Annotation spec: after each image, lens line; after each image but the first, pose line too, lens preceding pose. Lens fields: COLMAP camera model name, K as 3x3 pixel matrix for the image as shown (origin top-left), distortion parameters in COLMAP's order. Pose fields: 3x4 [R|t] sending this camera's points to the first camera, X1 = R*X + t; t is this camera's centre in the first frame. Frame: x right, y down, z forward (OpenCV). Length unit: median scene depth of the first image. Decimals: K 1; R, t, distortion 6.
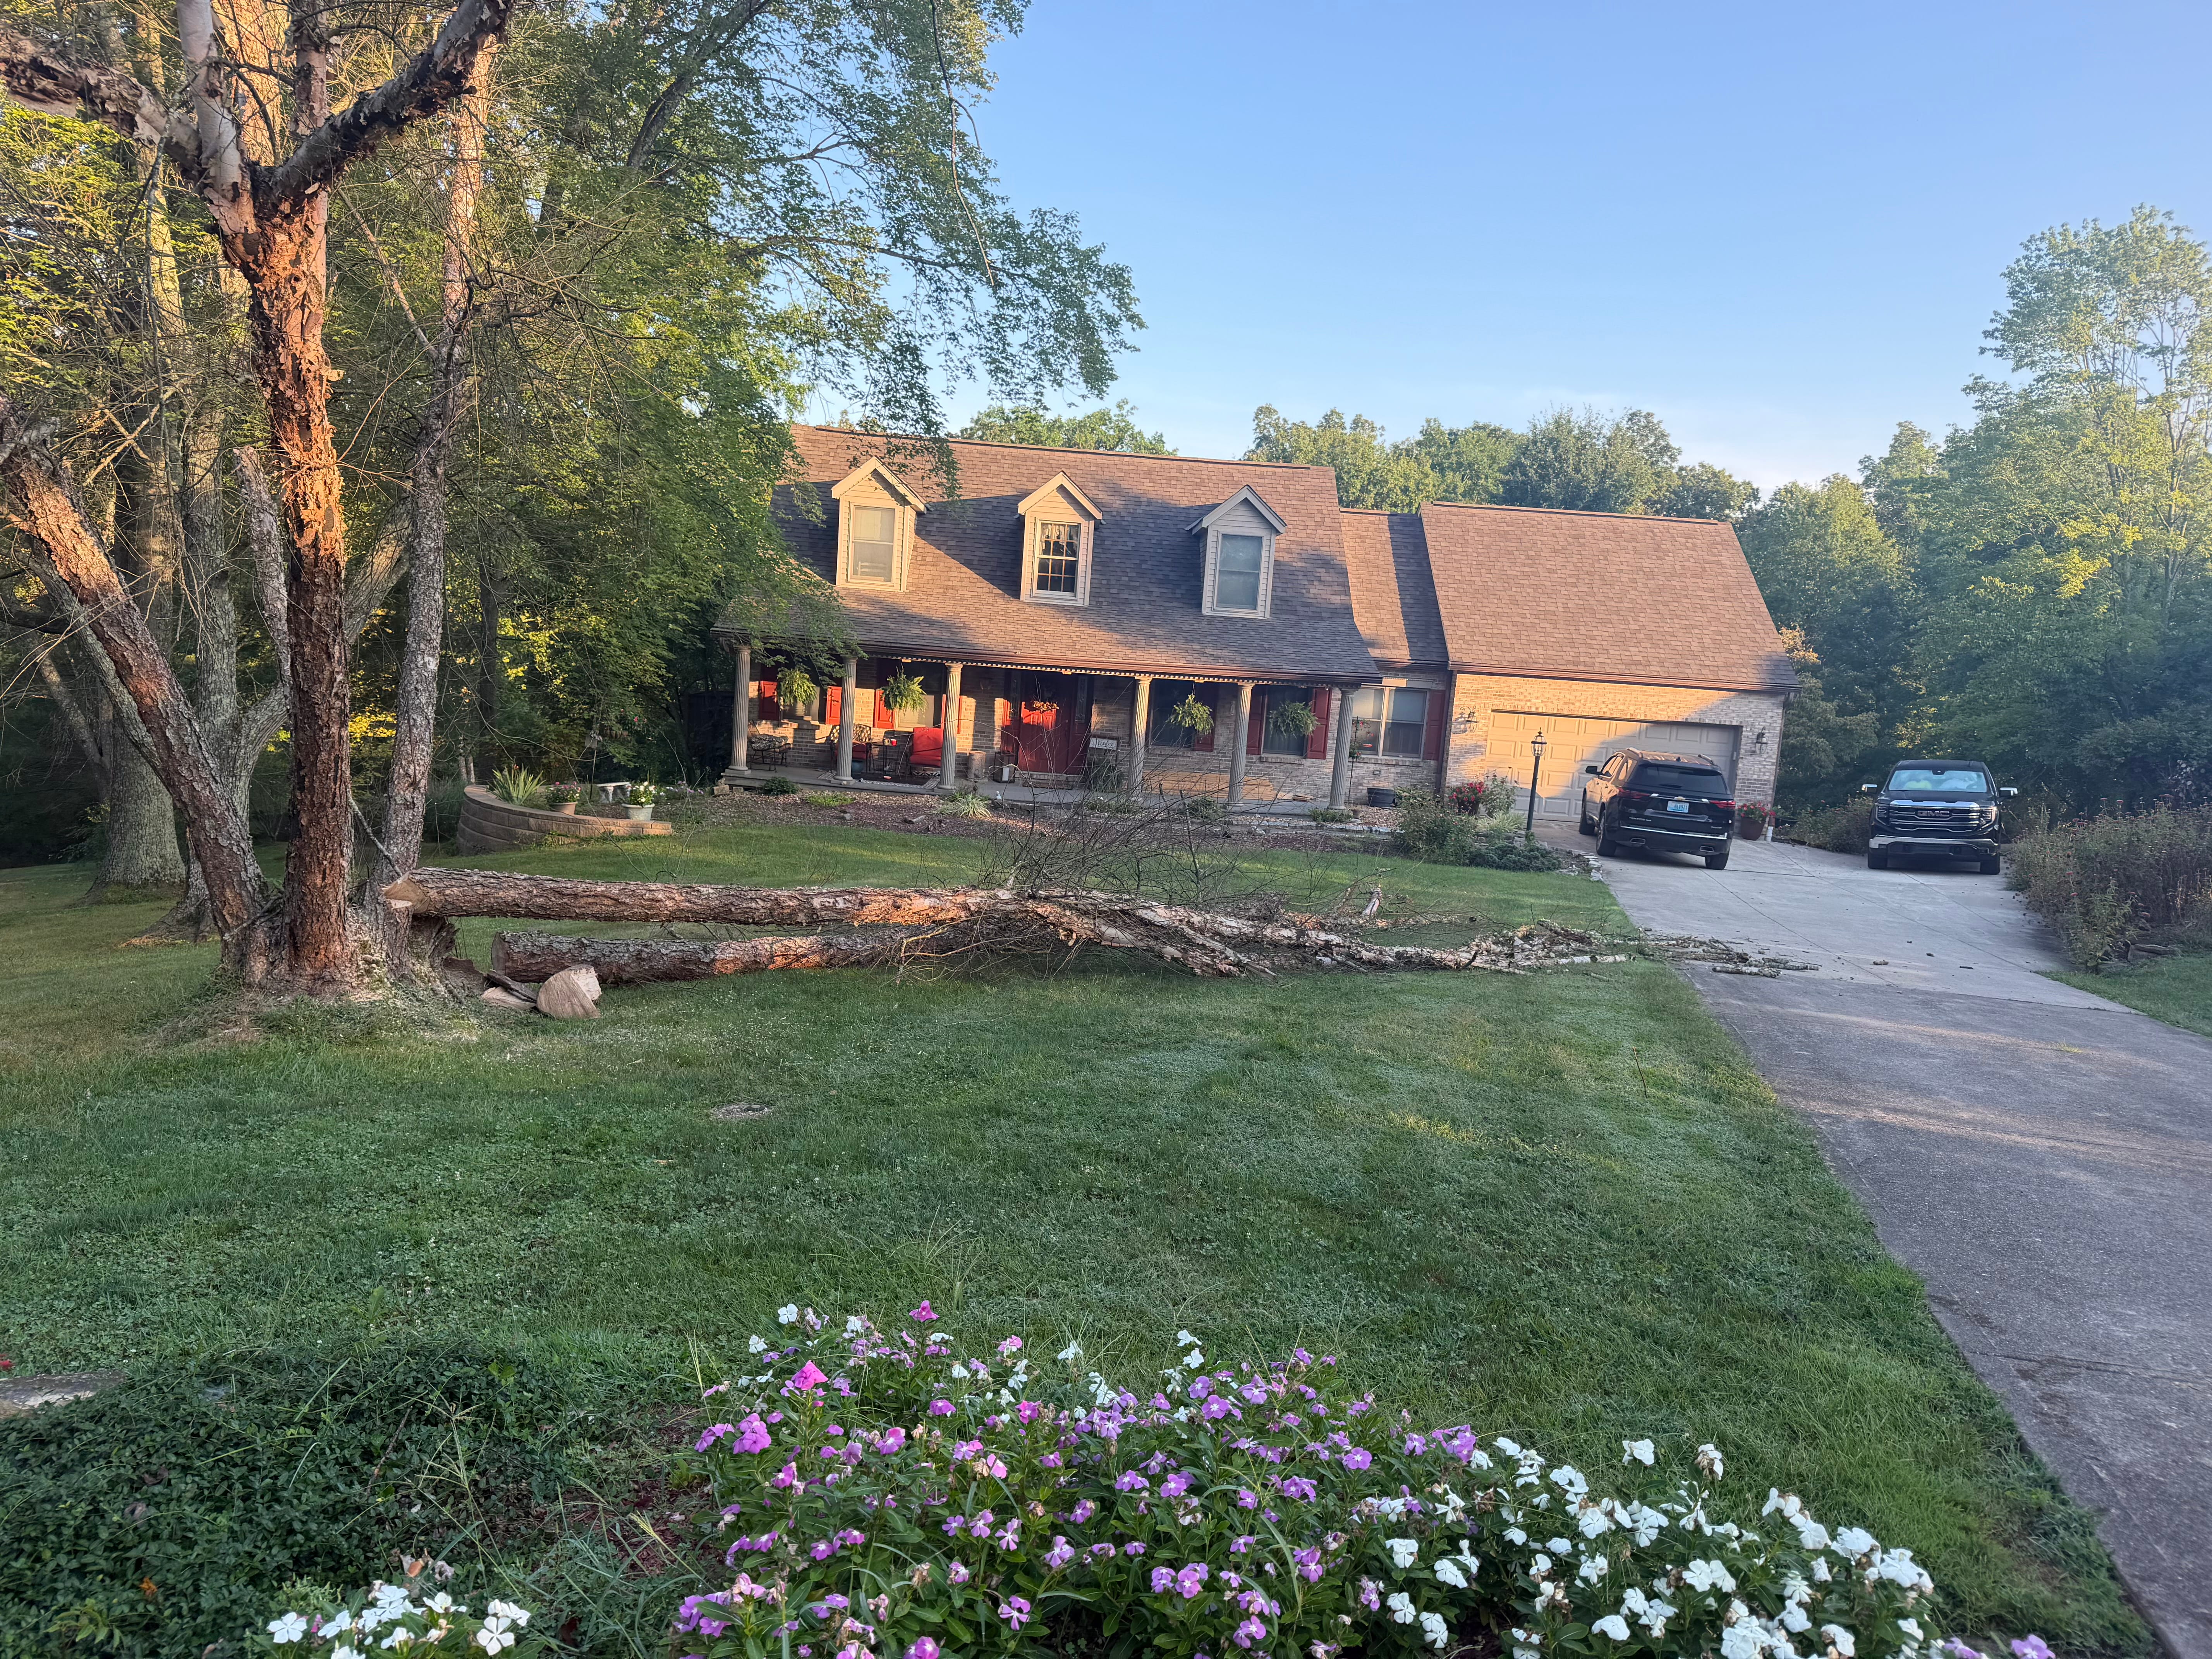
lens RADIAL K [[1544.1, 0, 1106.0], [0, 1544.1, 829.5], [0, 0, 1]] dist [0.091779, -0.113980]
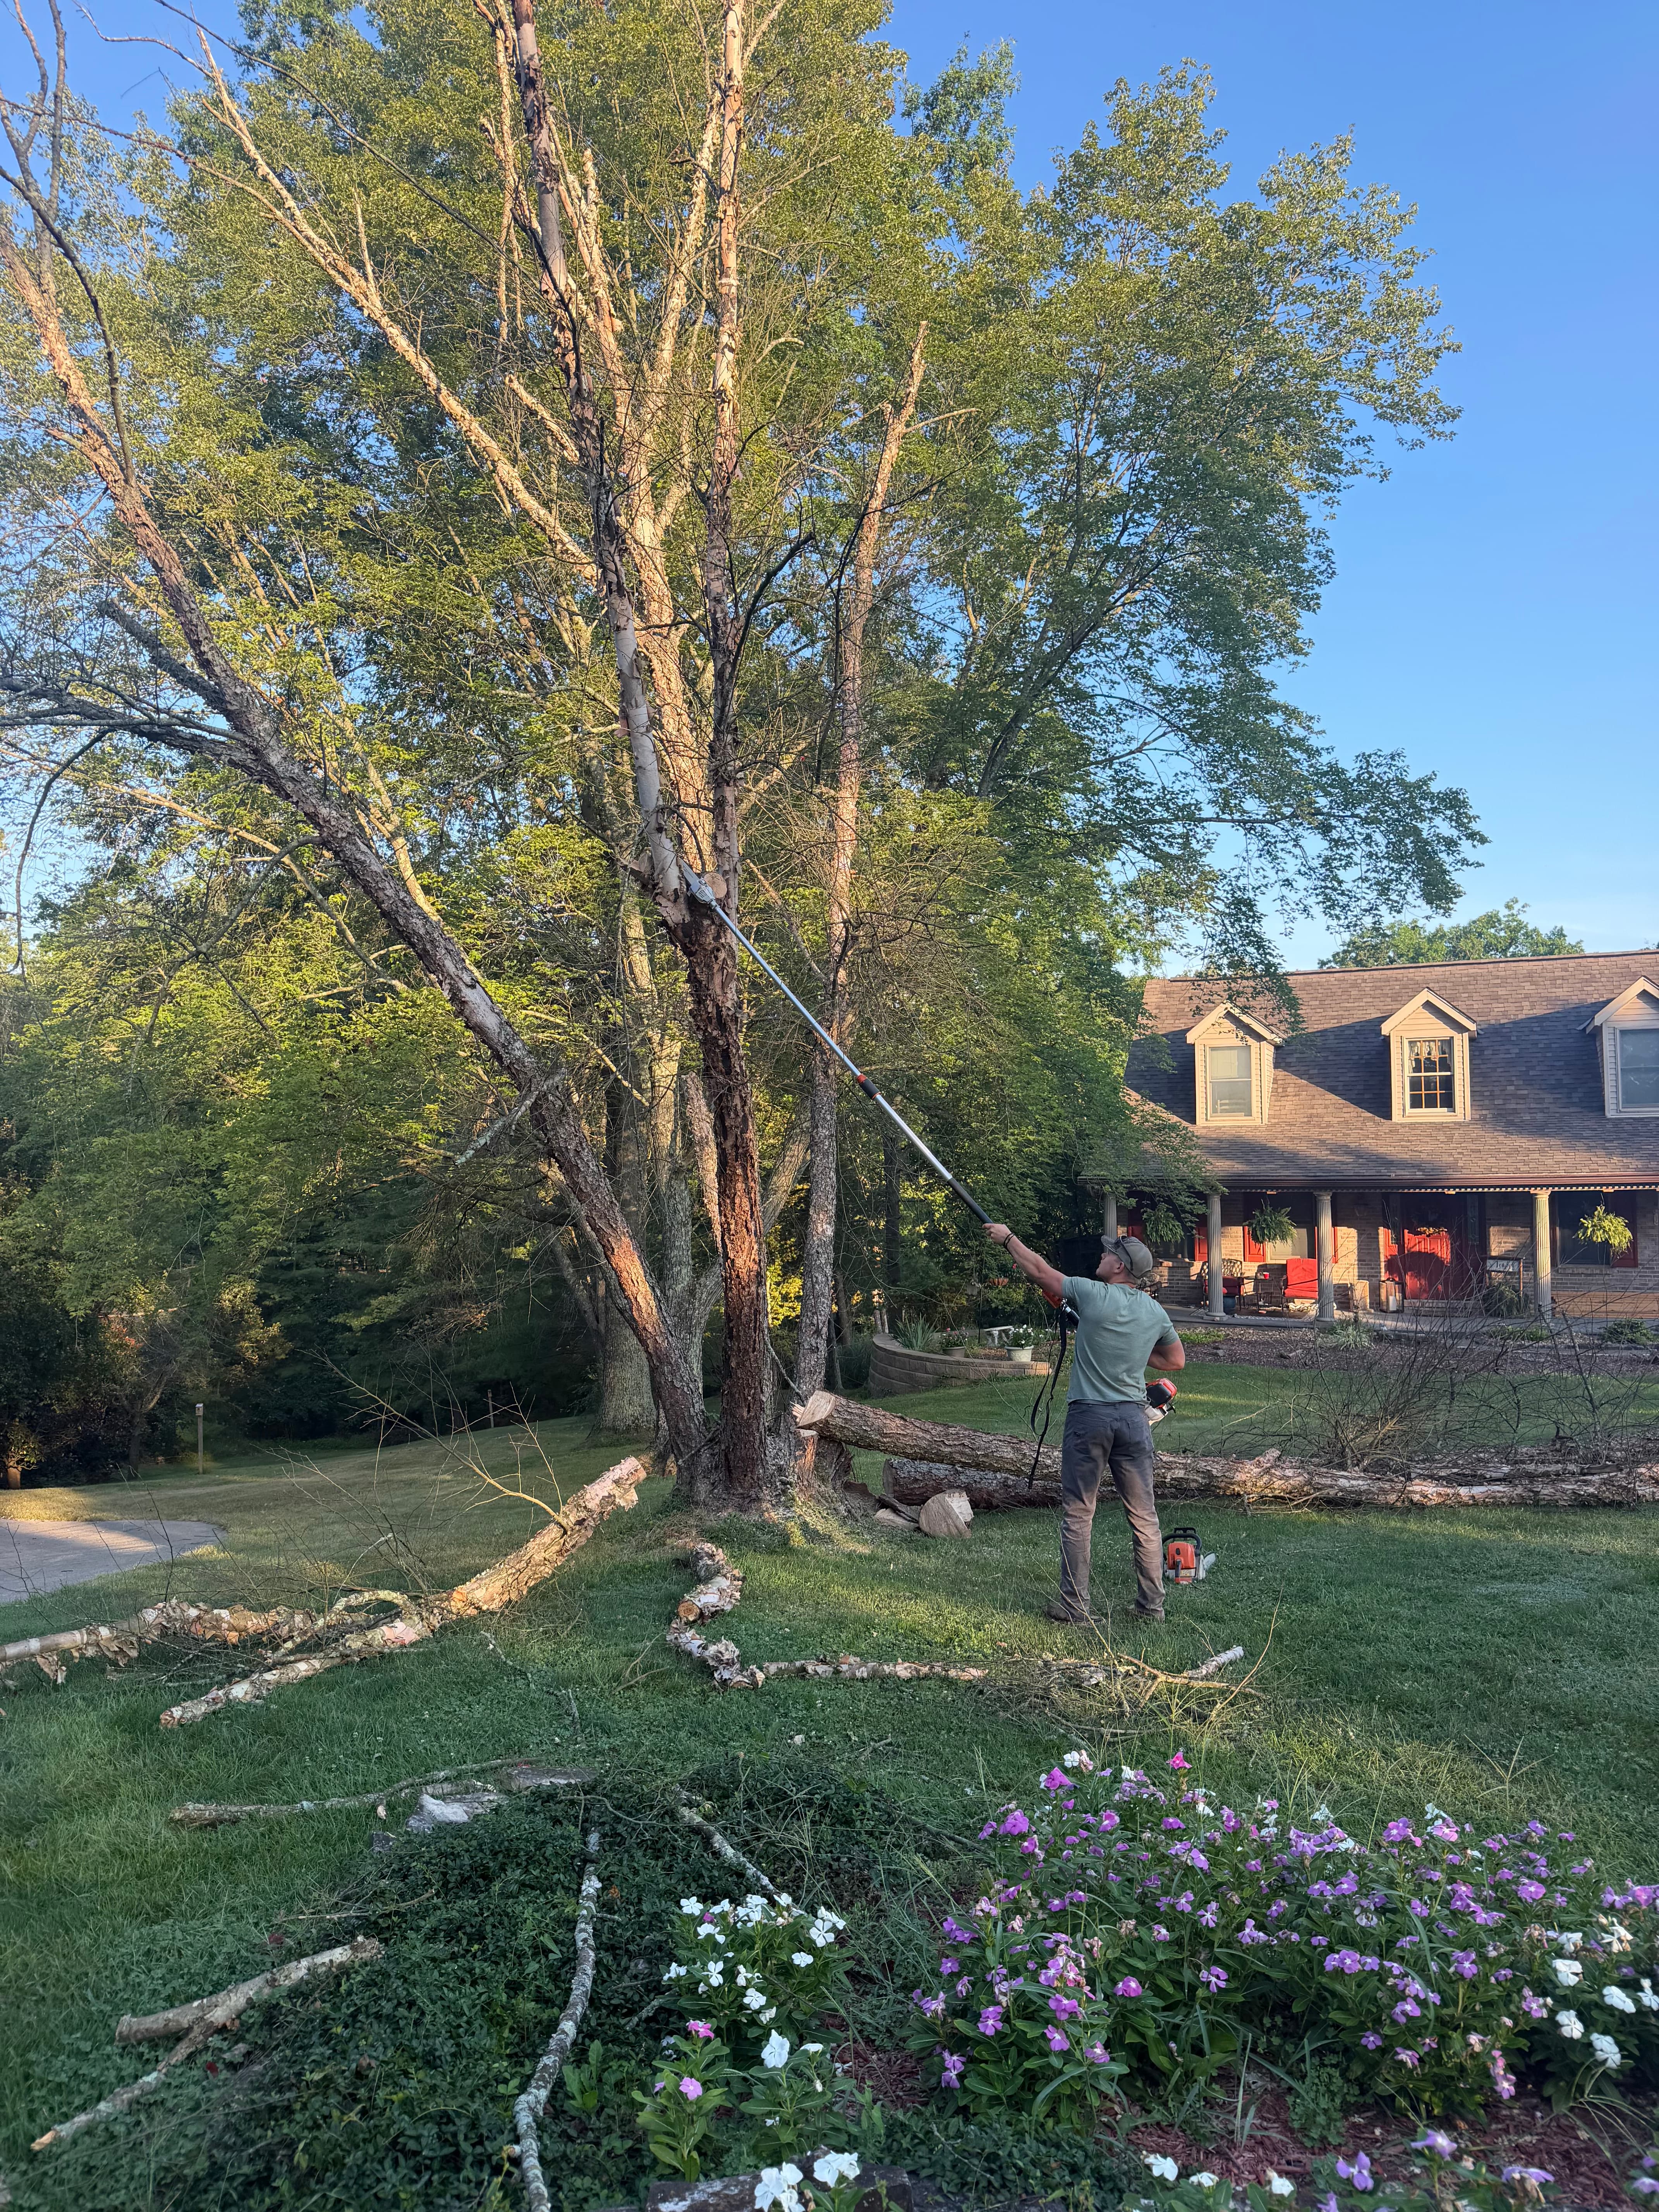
lens RADIAL K [[1548.1, 0, 829.5], [0, 1548.1, 1106.0], [0, 0, 1]] dist [-0.002401, -0.001209]
pose [[0.910365, -0.097267, -0.402213, 0.026841], [0.027758, 0.984147, -0.175170, 0.003959], [0.412875, 0.148304, 0.898632, -0.037541]]
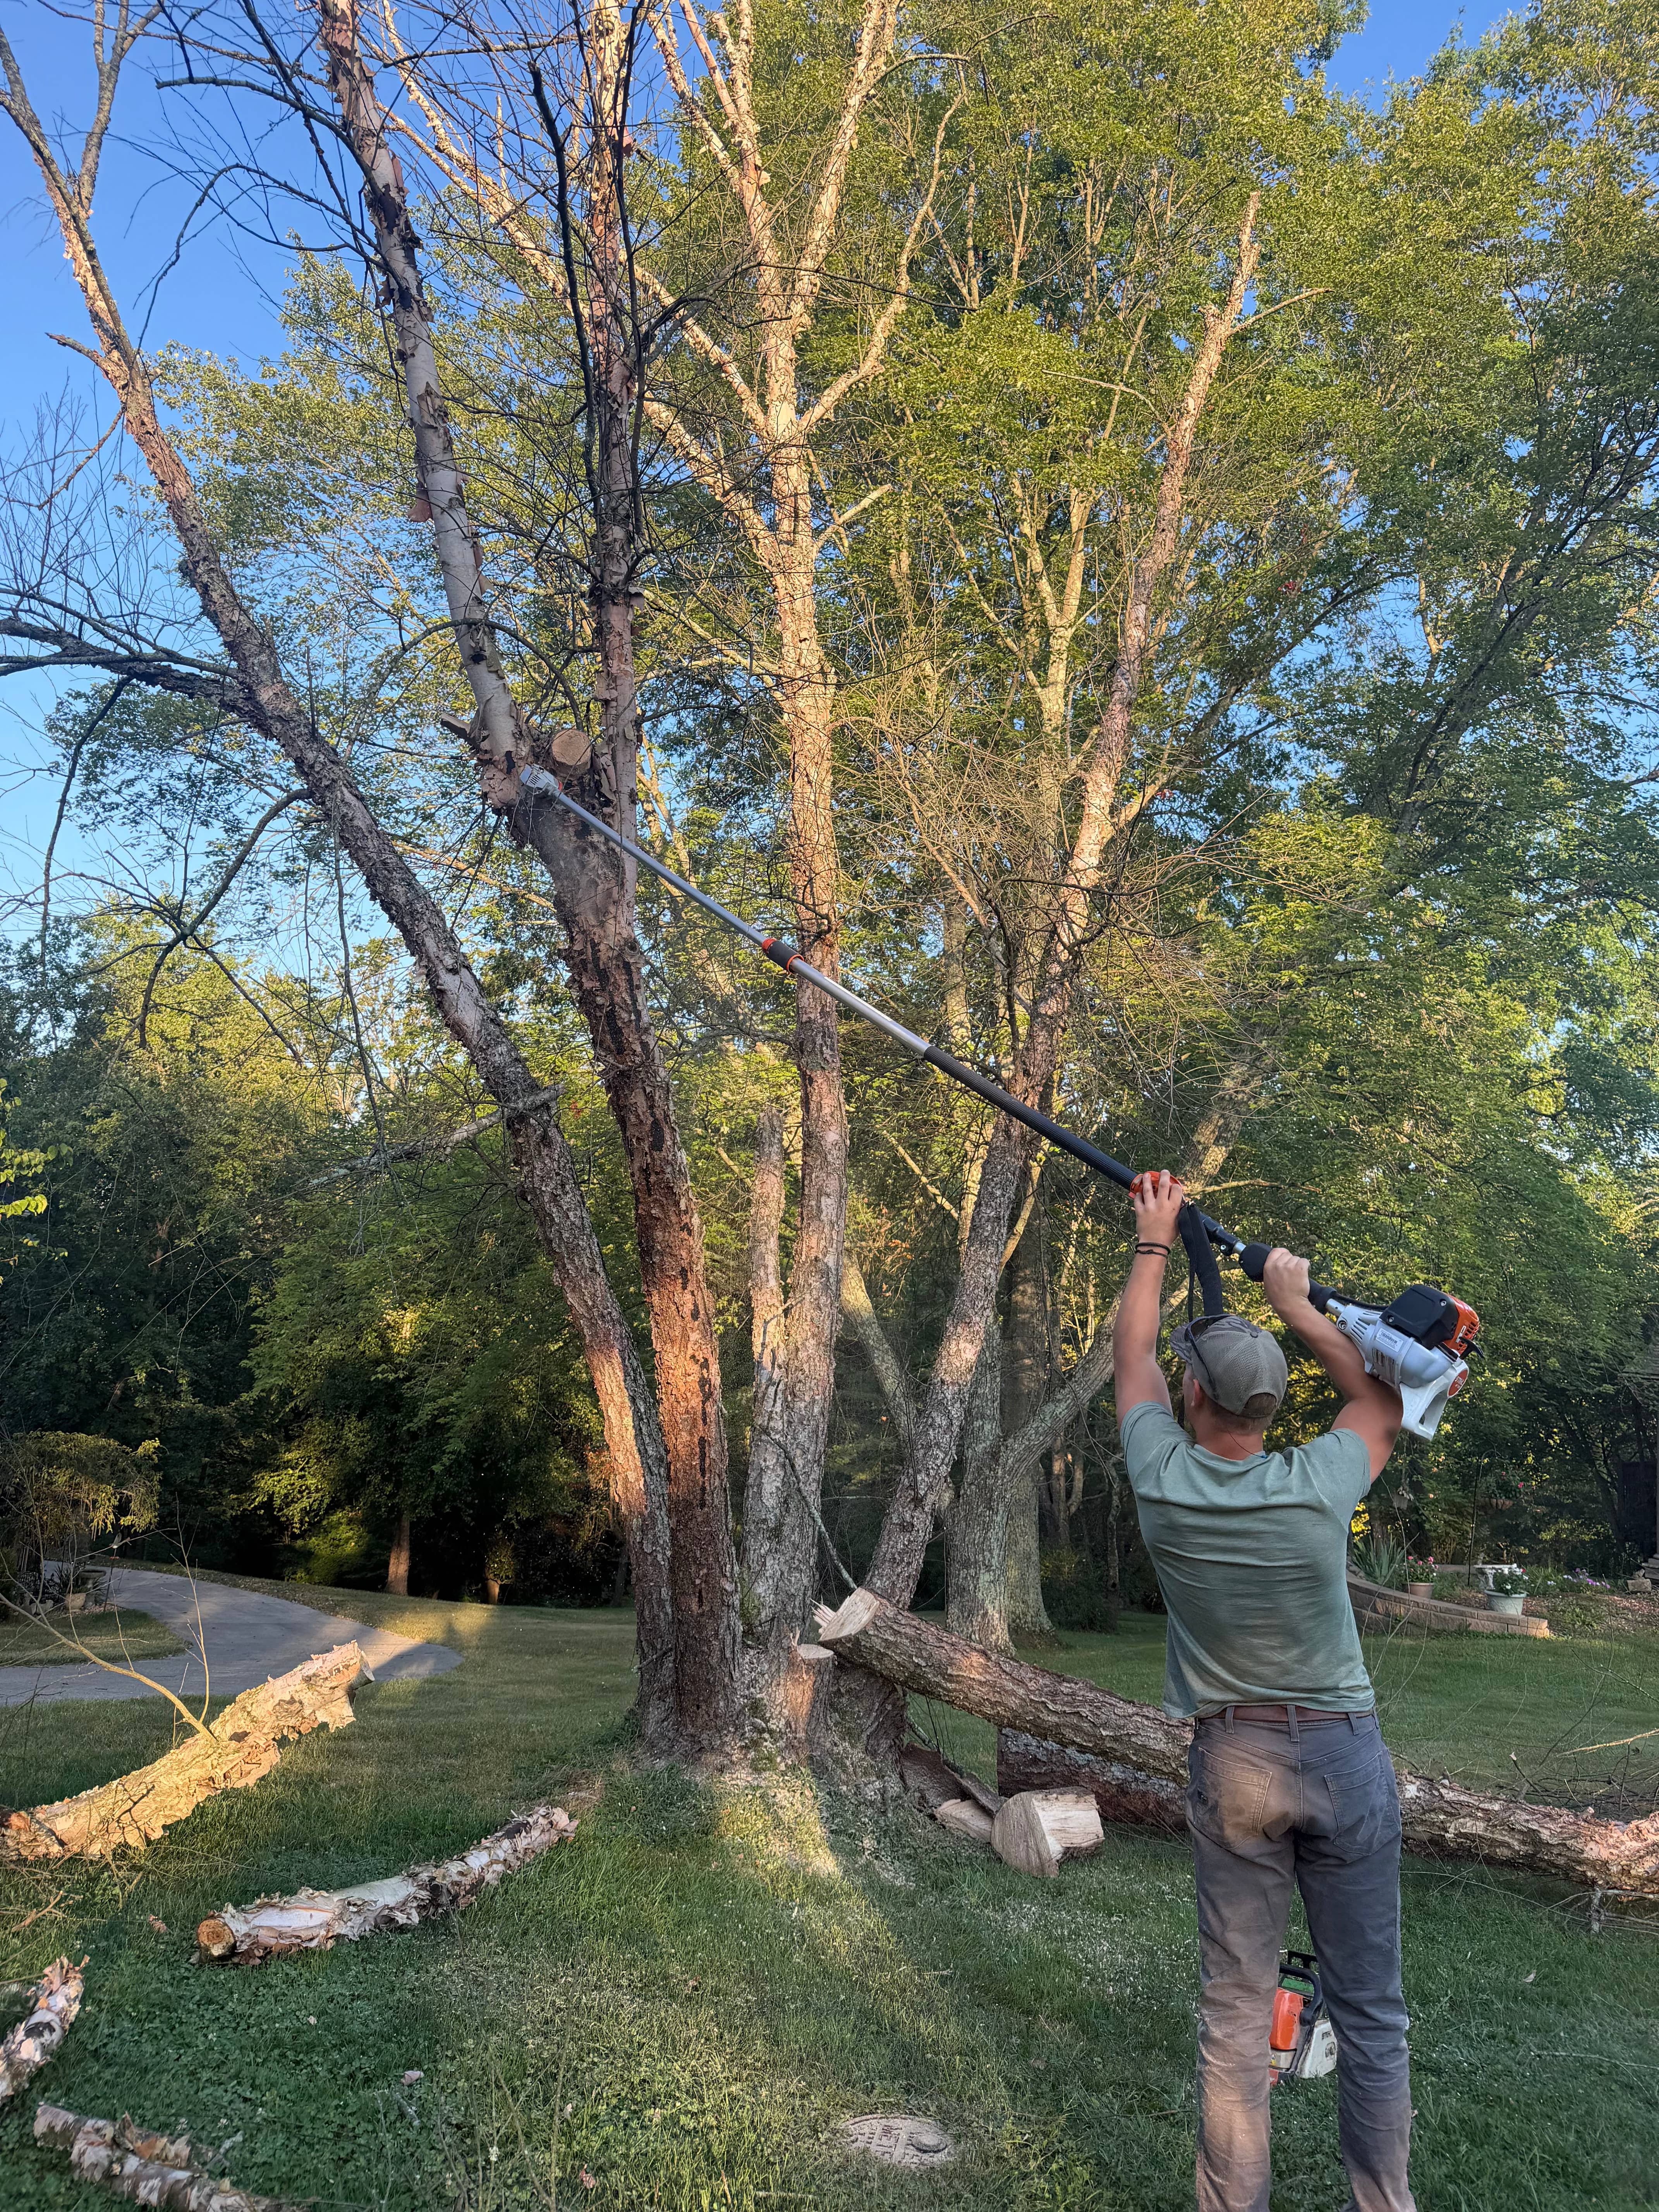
lens RADIAL K [[1555.7, 0, 828.9], [0, 1555.7, 1063.2], [0, 0, 1]] dist [0.022703, -0.000510]
pose [[0.707408, -0.140058, -0.692790, 0.050606], [-0.102445, 0.949503, -0.296563, -0.000237], [0.699342, 0.280764, 0.657337, 0.186948]]
